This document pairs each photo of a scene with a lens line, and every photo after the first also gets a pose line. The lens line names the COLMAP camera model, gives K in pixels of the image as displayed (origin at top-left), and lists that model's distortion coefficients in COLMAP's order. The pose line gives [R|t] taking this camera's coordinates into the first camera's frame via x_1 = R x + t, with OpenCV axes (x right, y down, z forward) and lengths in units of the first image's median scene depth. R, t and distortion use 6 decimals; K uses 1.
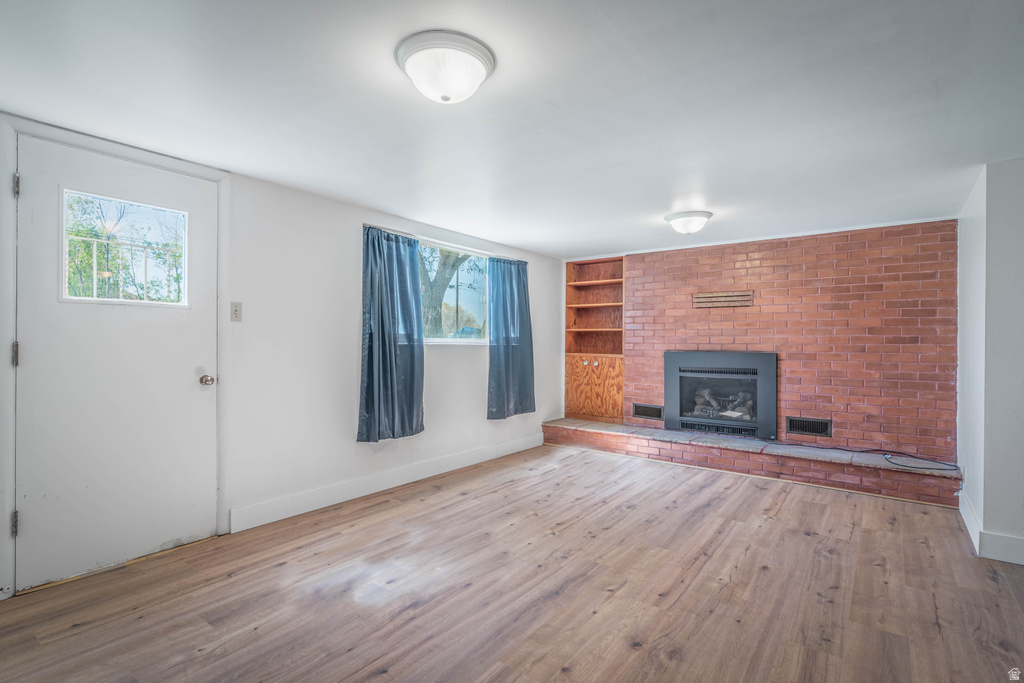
lens RADIAL K [[497.4, 0, 511.3], [0, 497.4, 343.7], [0, 0, 1]] dist [0.018446, -0.001575]
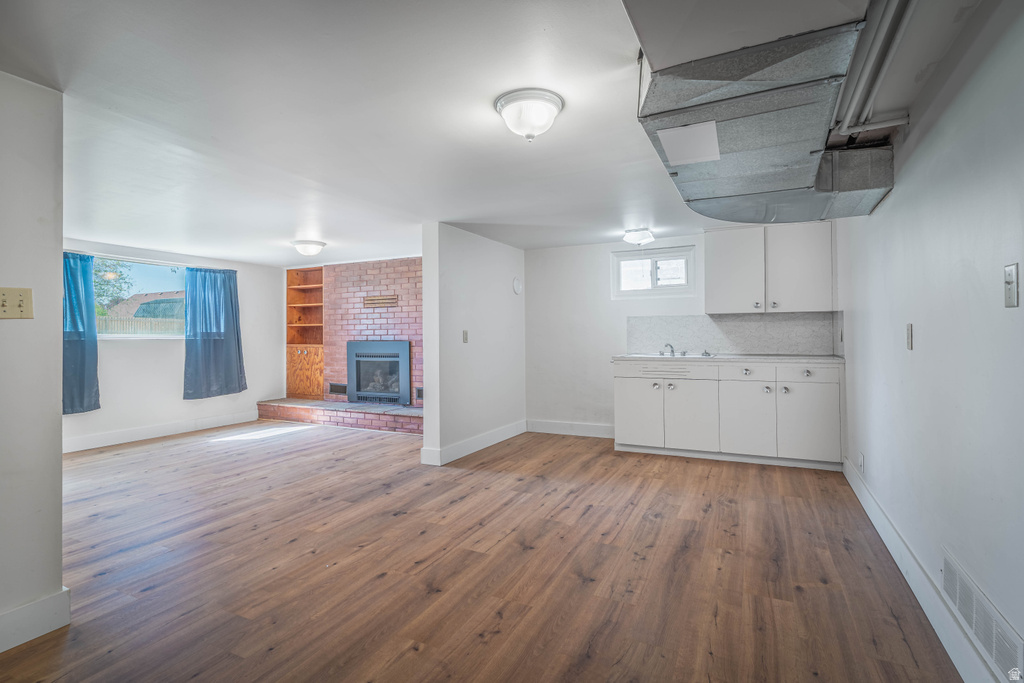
lens RADIAL K [[497.4, 0, 512.6], [0, 497.4, 335.6], [0, 0, 1]] dist [0.018446, -0.001575]
pose [[0.984318, -0.015575, 0.175717, 0.493856], [0.015798, 0.999875, 0.000132, 0.006425], [-0.175697, 0.002646, 0.984441, -0.335651]]
